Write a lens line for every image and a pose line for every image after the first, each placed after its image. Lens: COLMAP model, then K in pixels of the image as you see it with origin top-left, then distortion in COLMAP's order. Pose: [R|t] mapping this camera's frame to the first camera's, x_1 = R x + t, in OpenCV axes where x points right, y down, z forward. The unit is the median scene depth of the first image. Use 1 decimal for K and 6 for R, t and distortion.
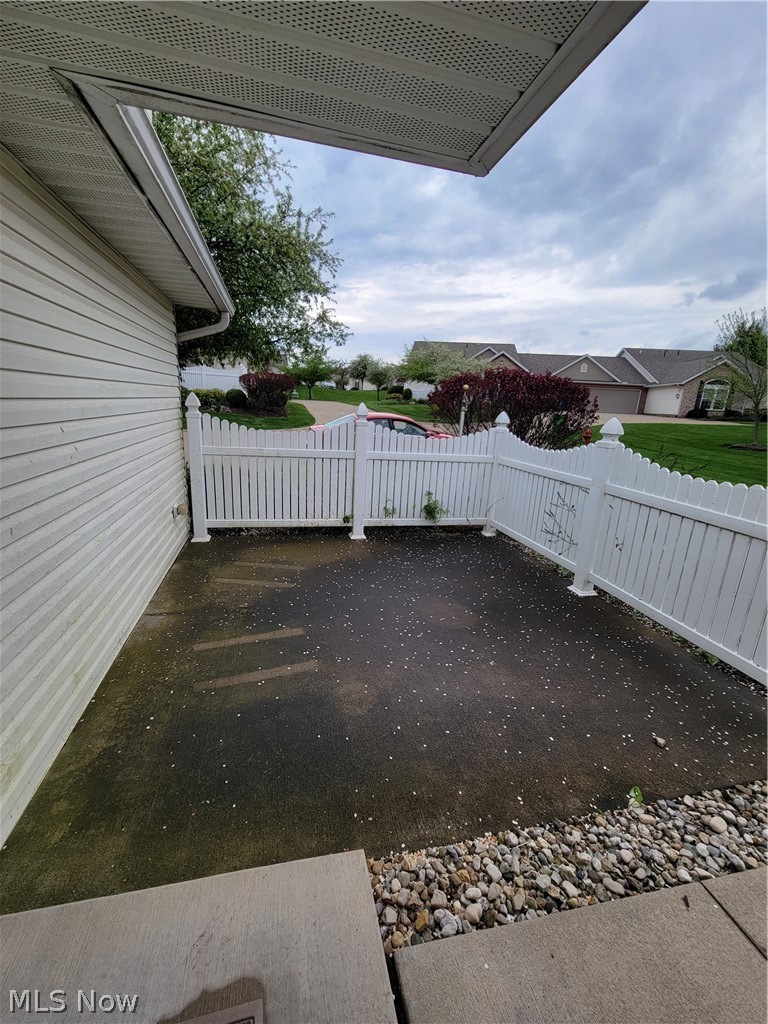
lens RADIAL K [[416.7, 0, 379.7], [0, 416.7, 513.4], [0, 0, 1]] dist [-0.009628, 0.002725]
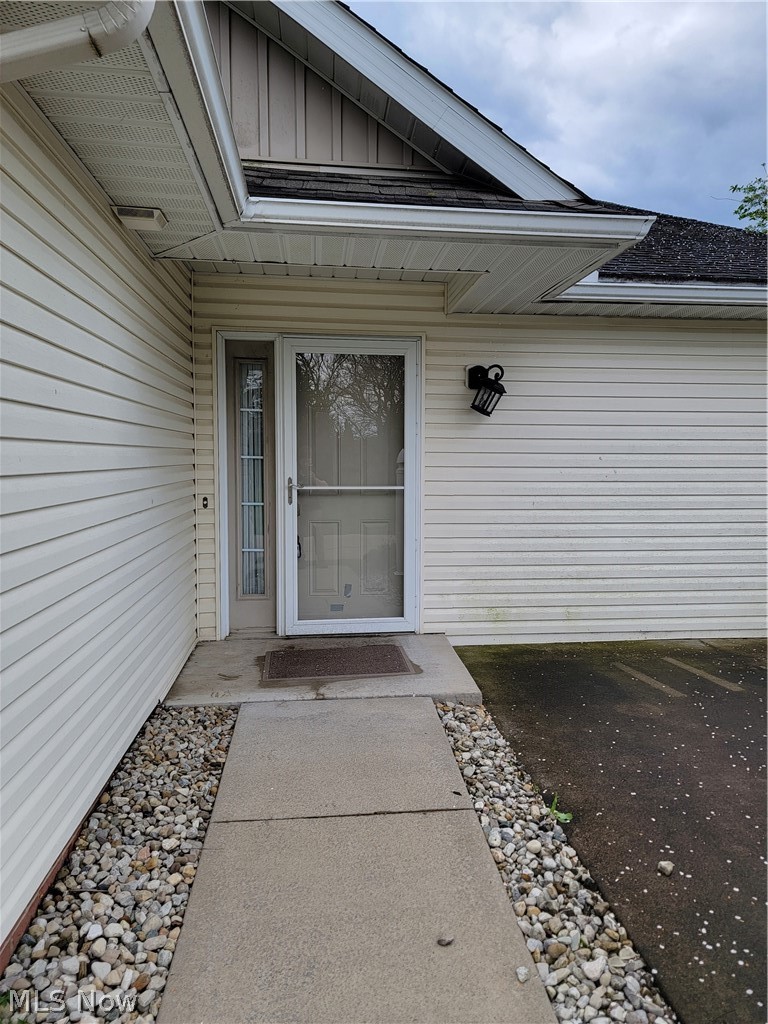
lens RADIAL K [[714.5, 0, 411.5], [0, 714.5, 511.4], [0, 0, 1]] dist [0.072263, -0.072930]
pose [[-0.107091, 0.023015, -0.993983, 1.140027], [-0.264457, 0.963059, 0.050791, 0.027357], [0.958433, 0.268305, -0.097049, 0.342343]]
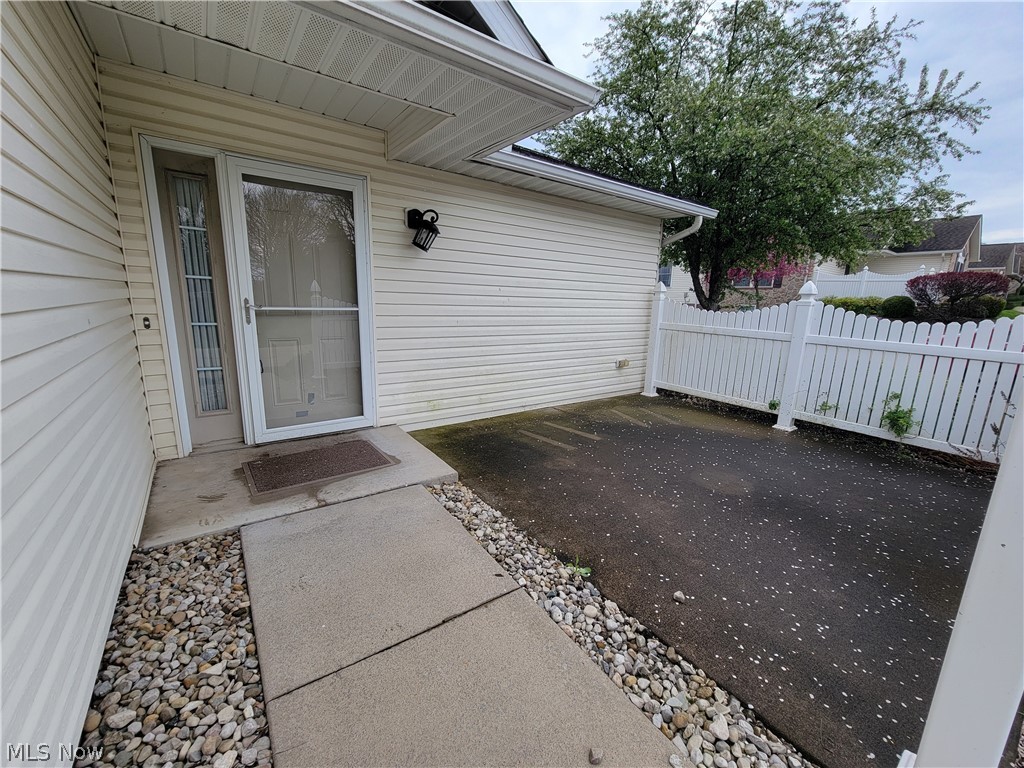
lens RADIAL K [[416.7, 0, 514.5], [0, 416.7, 388.1], [0, 0, 1]] dist [-0.009628, 0.002725]
pose [[0.383673, 0.154699, -0.910419, 0.781118], [-0.245890, 0.967392, 0.060755, 0.089861], [0.890131, 0.200552, 0.409201, 0.135695]]
